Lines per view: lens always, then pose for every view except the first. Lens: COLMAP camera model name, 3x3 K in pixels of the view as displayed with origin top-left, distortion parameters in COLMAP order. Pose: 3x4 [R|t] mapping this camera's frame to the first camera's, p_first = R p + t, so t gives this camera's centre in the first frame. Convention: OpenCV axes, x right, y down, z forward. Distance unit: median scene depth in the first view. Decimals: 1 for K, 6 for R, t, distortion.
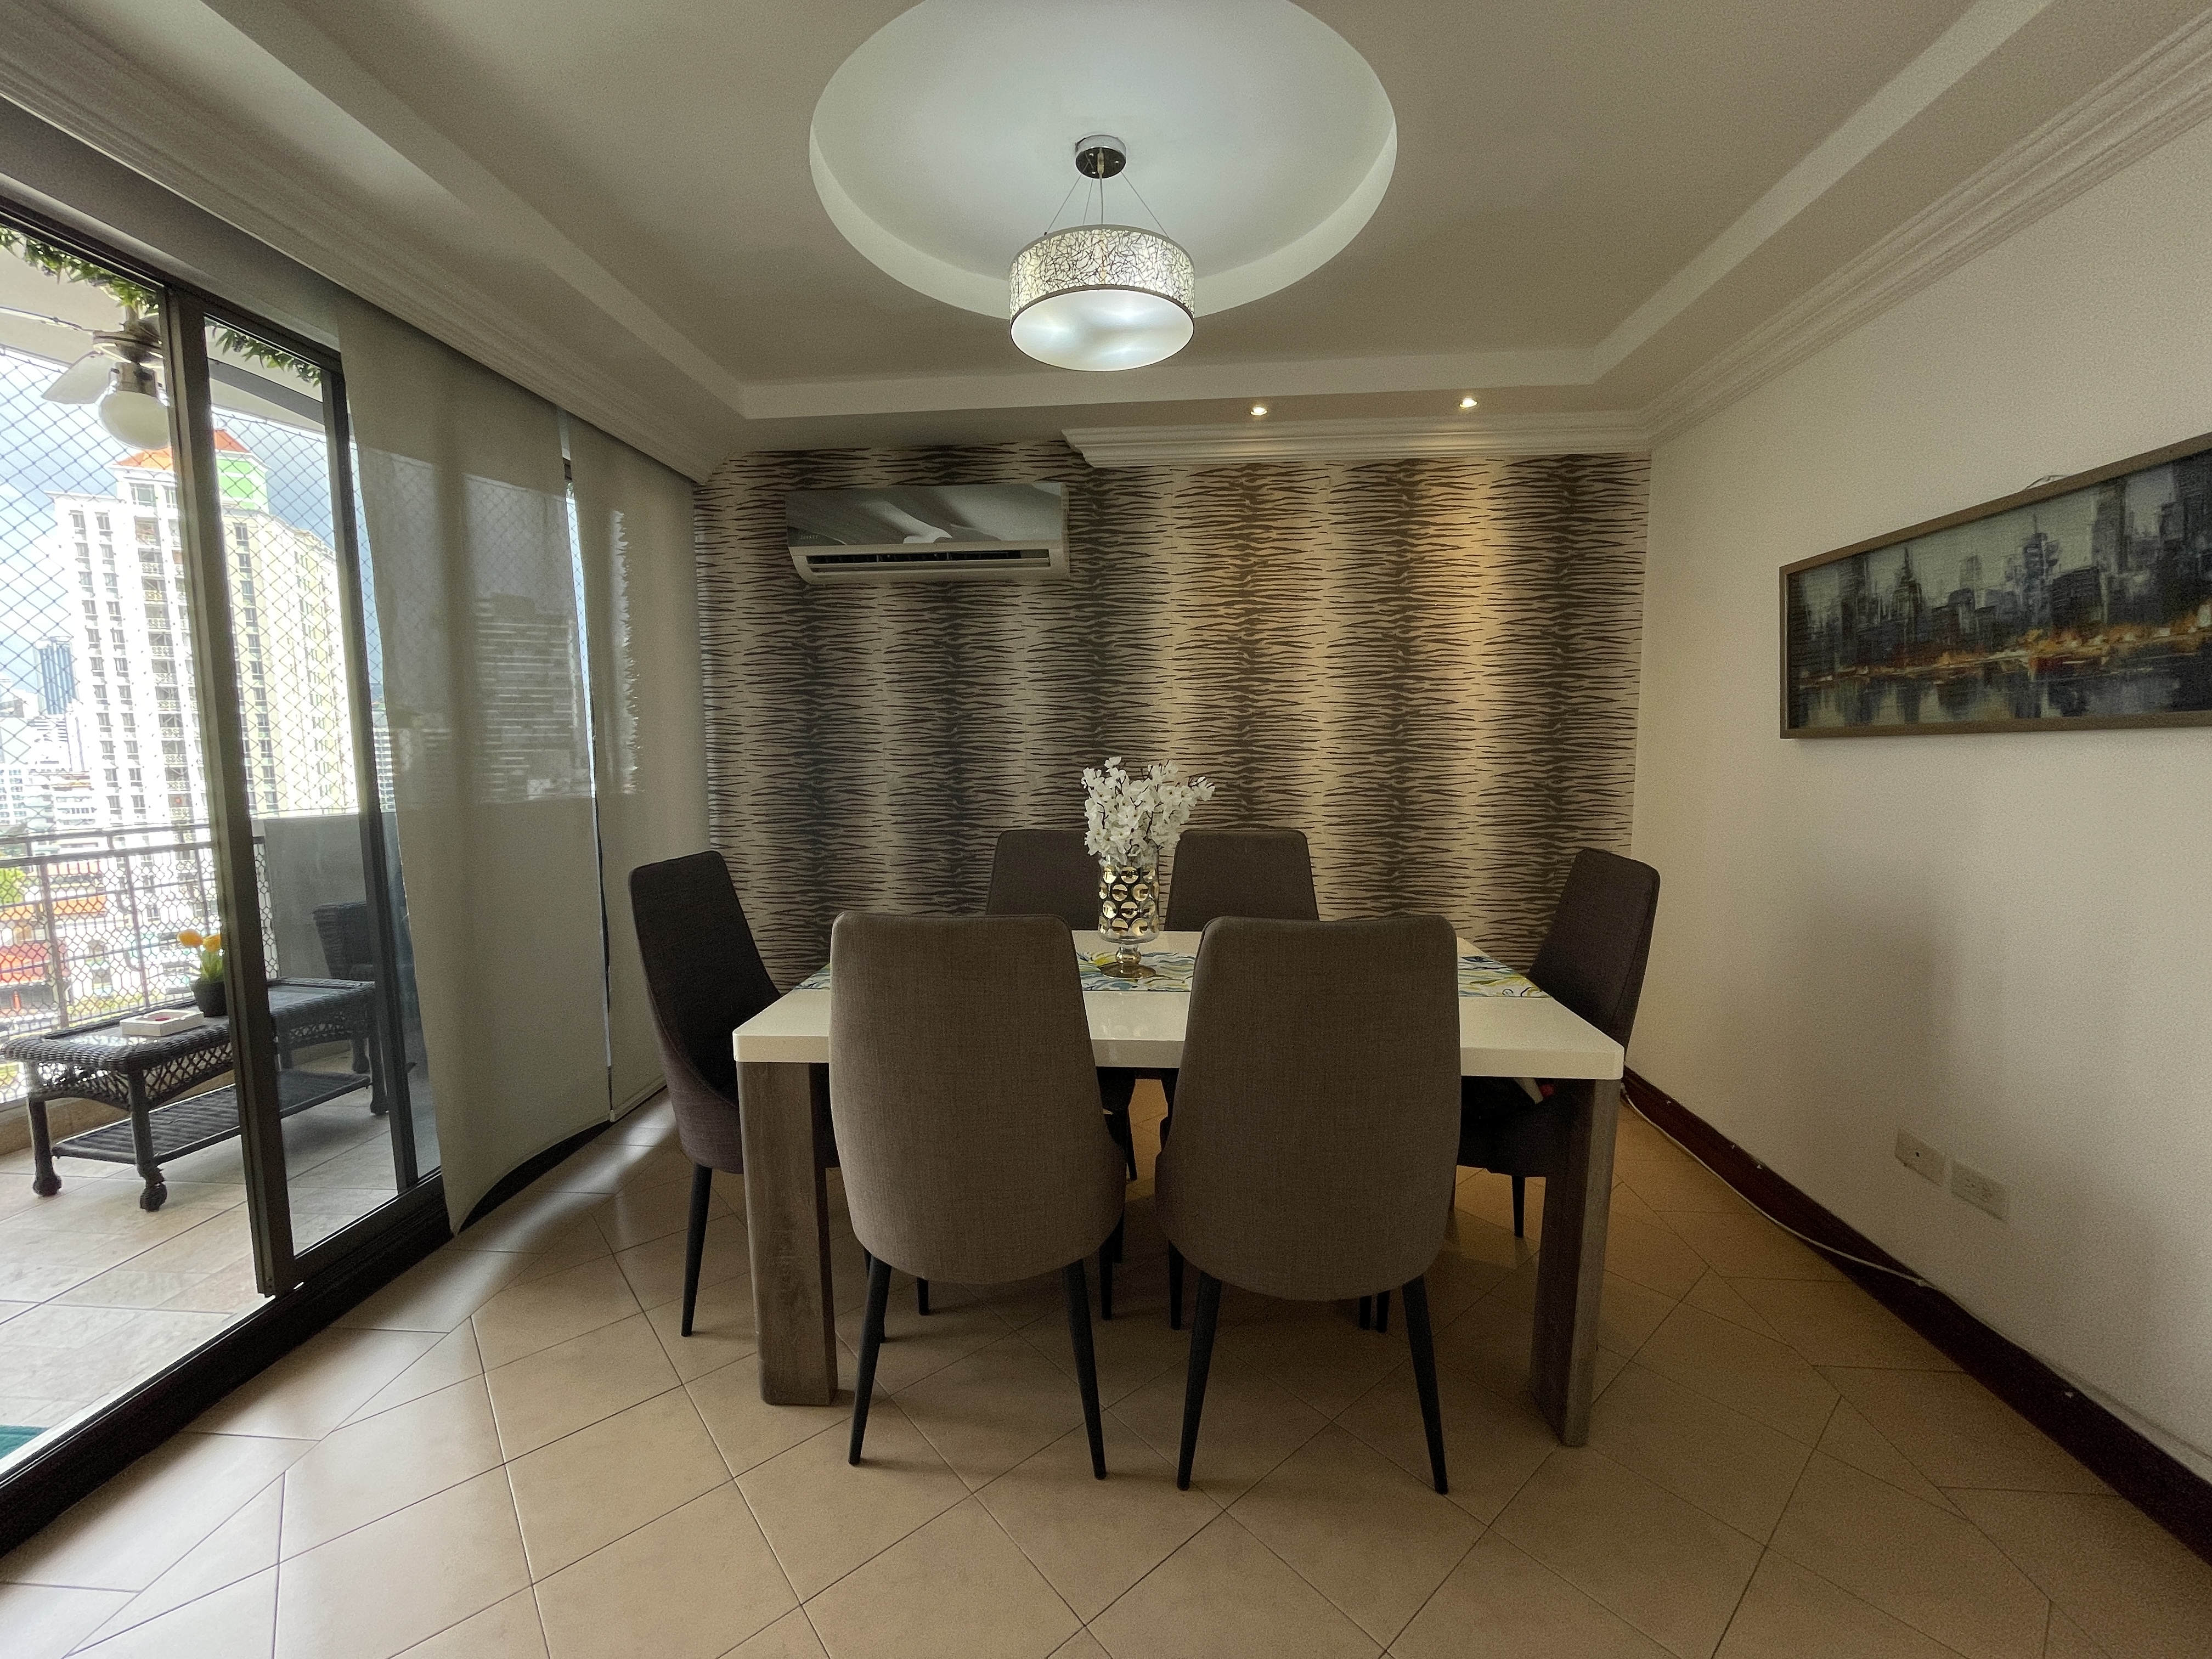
lens RADIAL K [[889.0, 0, 1089.9], [0, 889.0, 837.6], [0, 0, 1]] dist [-0.001352, -0.000696]
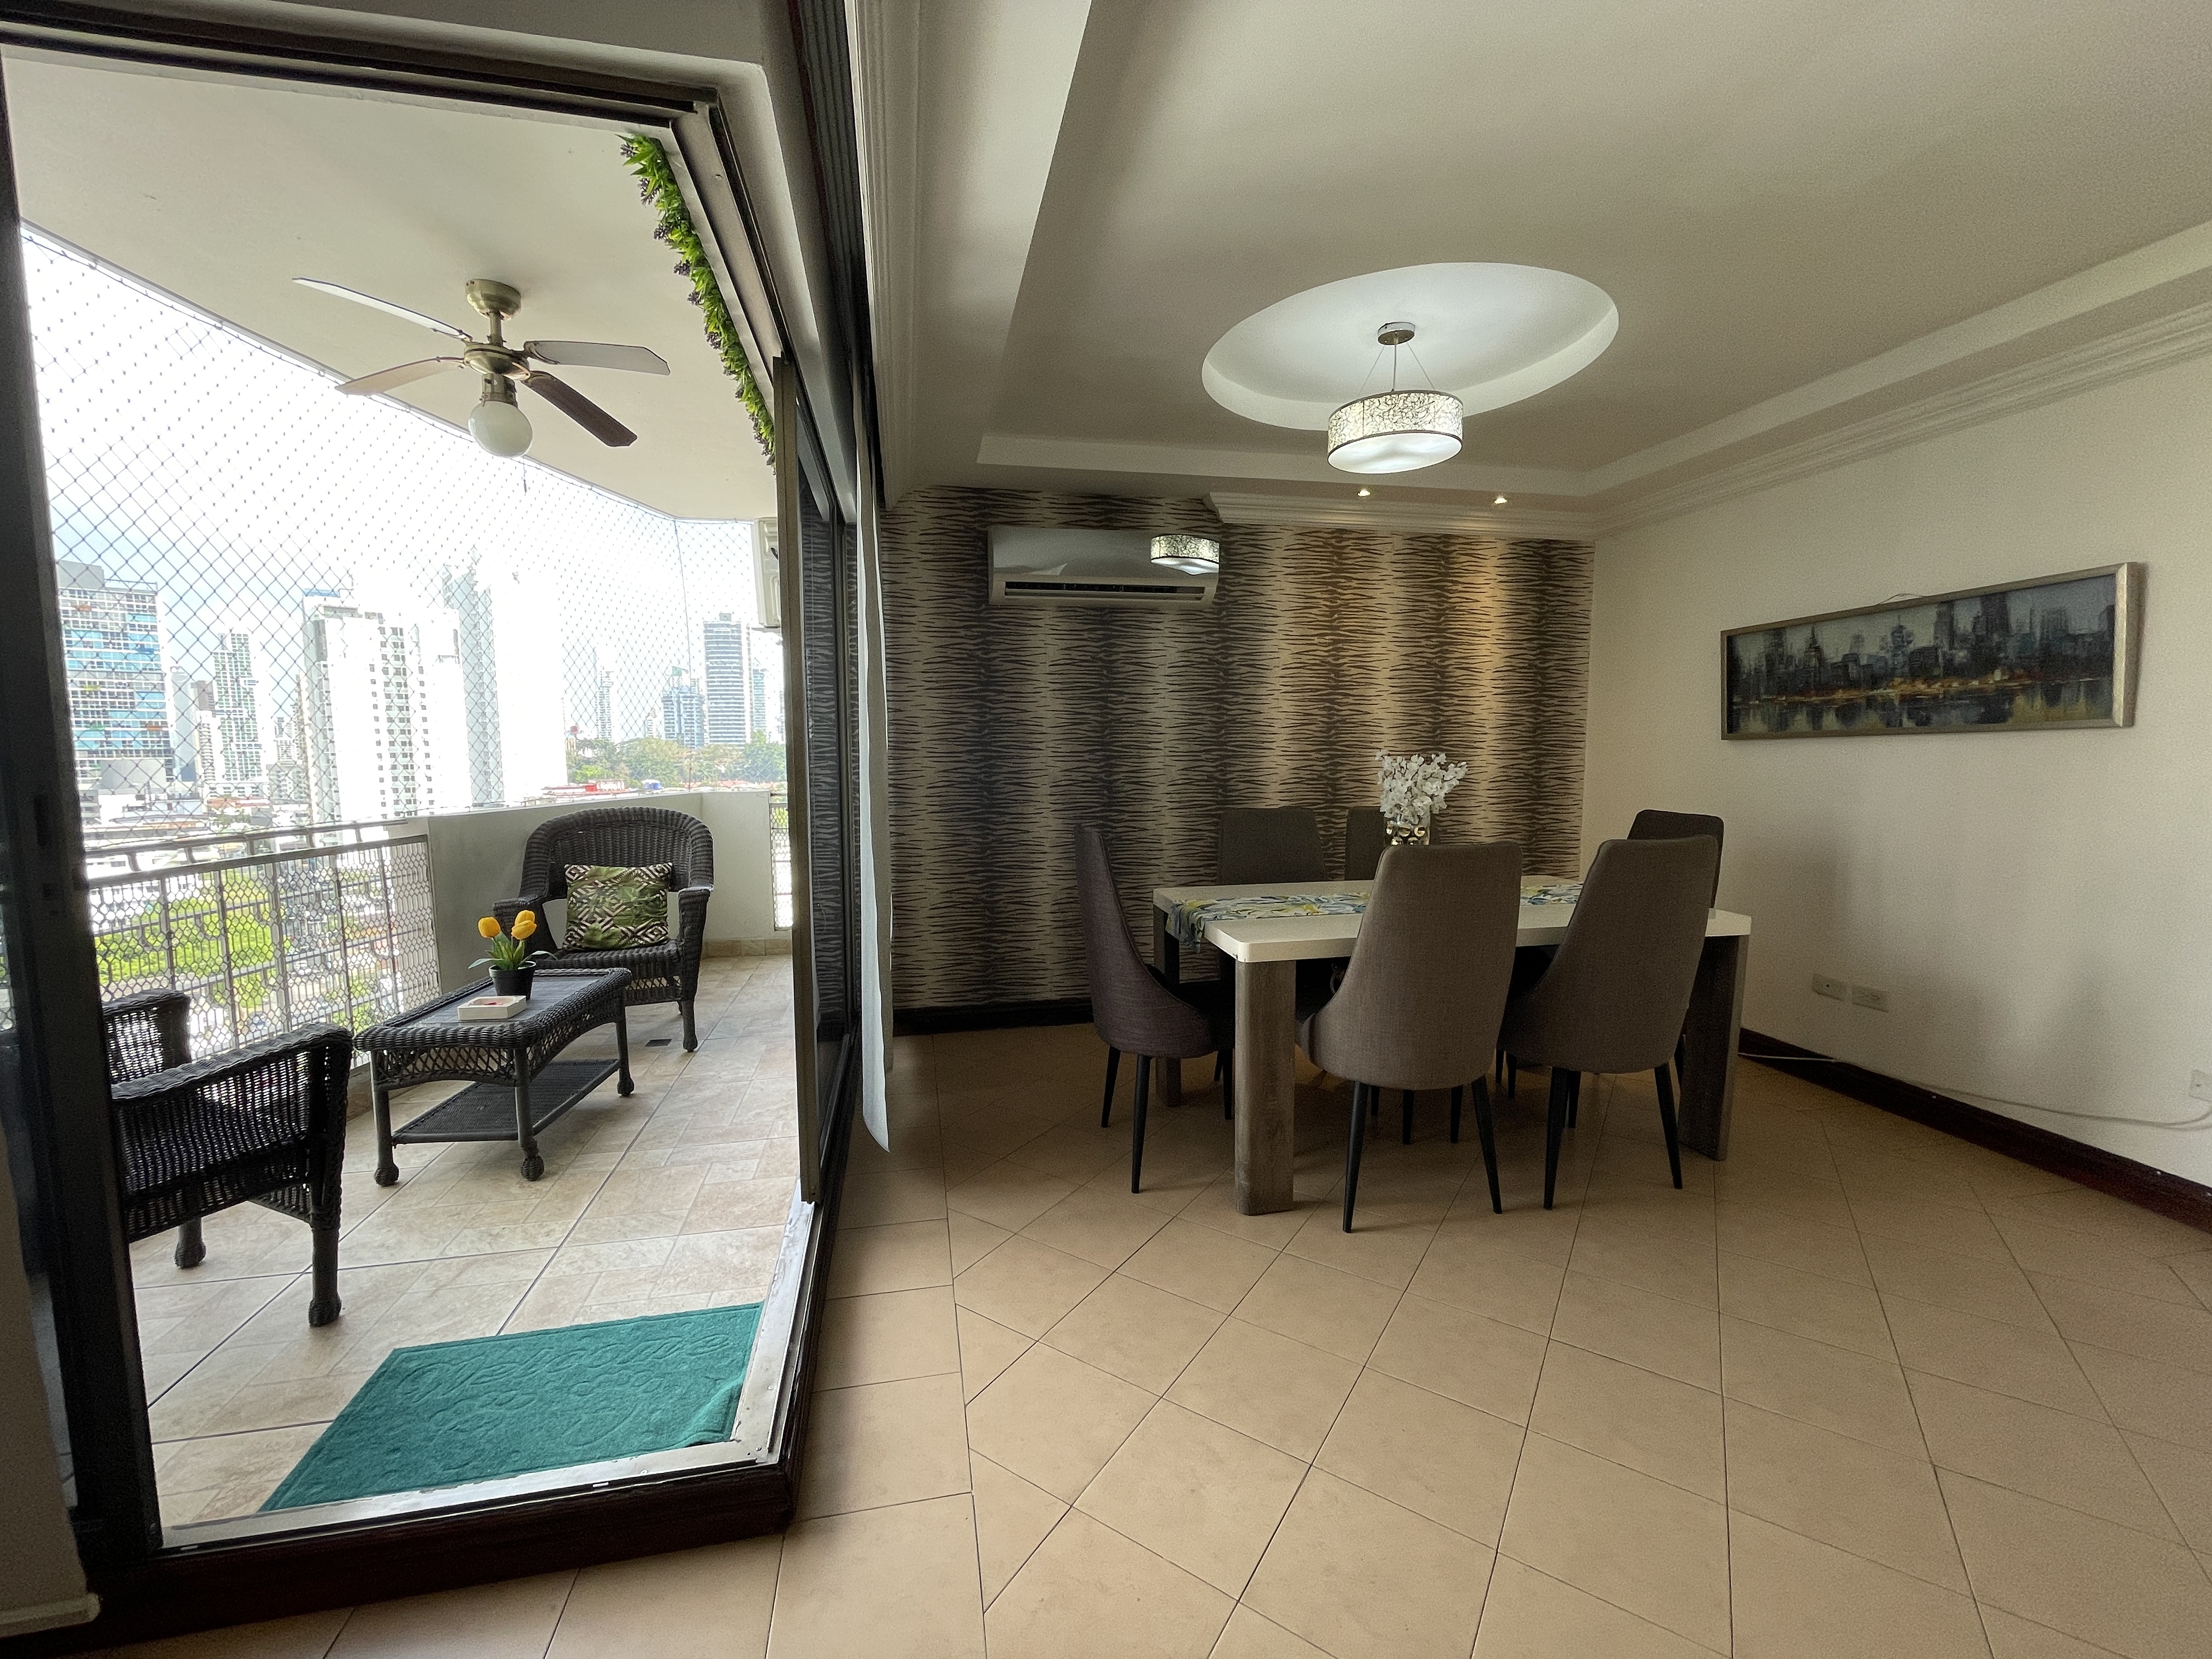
lens RADIAL K [[889.0, 0, 1083.0], [0, 889.0, 838.8], [0, 0, 1]] dist [-0.001352, -0.000696]
pose [[0.962079, -0.024825, 0.271638, -0.661304], [0.026749, 0.999636, -0.003380, 0.034356], [-0.271456, 0.010518, 0.962393, -0.180567]]
